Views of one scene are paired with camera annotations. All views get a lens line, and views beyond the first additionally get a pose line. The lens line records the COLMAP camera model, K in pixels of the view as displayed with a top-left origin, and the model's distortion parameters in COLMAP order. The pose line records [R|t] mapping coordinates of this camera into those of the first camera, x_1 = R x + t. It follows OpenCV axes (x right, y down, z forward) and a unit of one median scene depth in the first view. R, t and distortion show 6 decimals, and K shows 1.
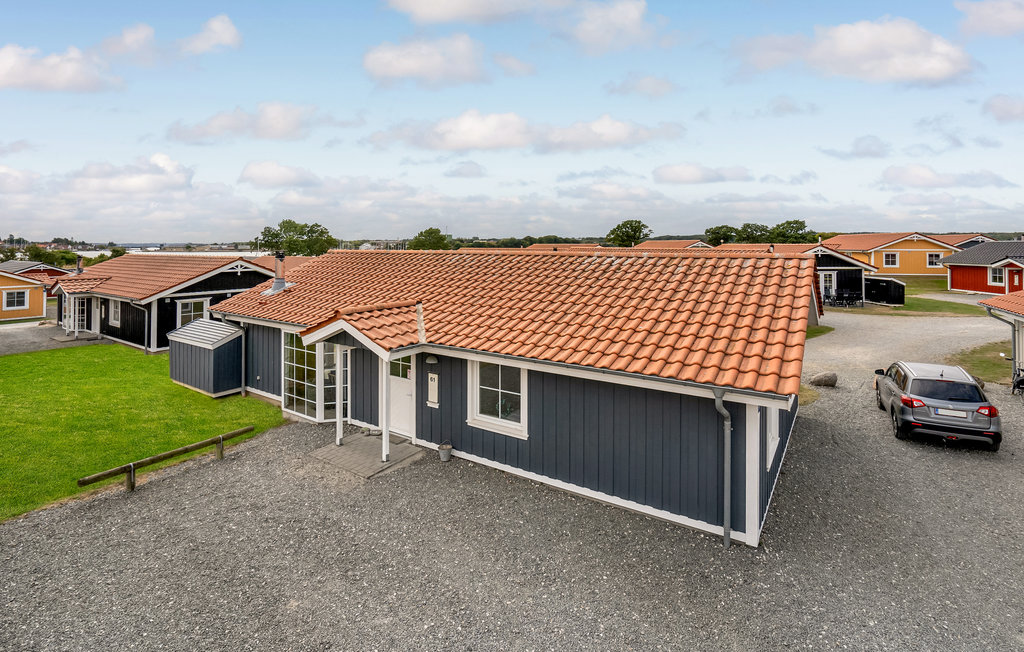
lens RADIAL K [[455.1, 0, 513.2], [0, 455.1, 248.1], [0, 0, 1]] dist [-0.000740, -0.000066]
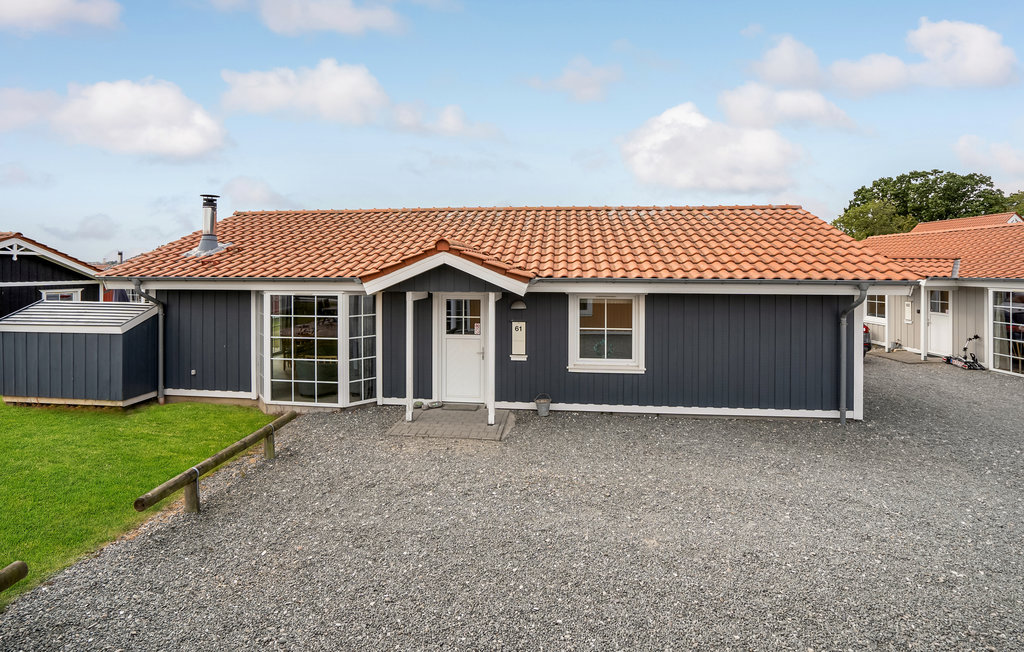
lens RADIAL K [[455.1, 0, 513.2], [0, 455.1, 248.1], [0, 0, 1]] dist [-0.000740, -0.000066]
pose [[0.899827, 0.010537, 0.436119, -0.598375], [0.005463, 0.999358, -0.035418, 0.173476], [-0.436212, 0.034253, 0.899192, 0.222730]]
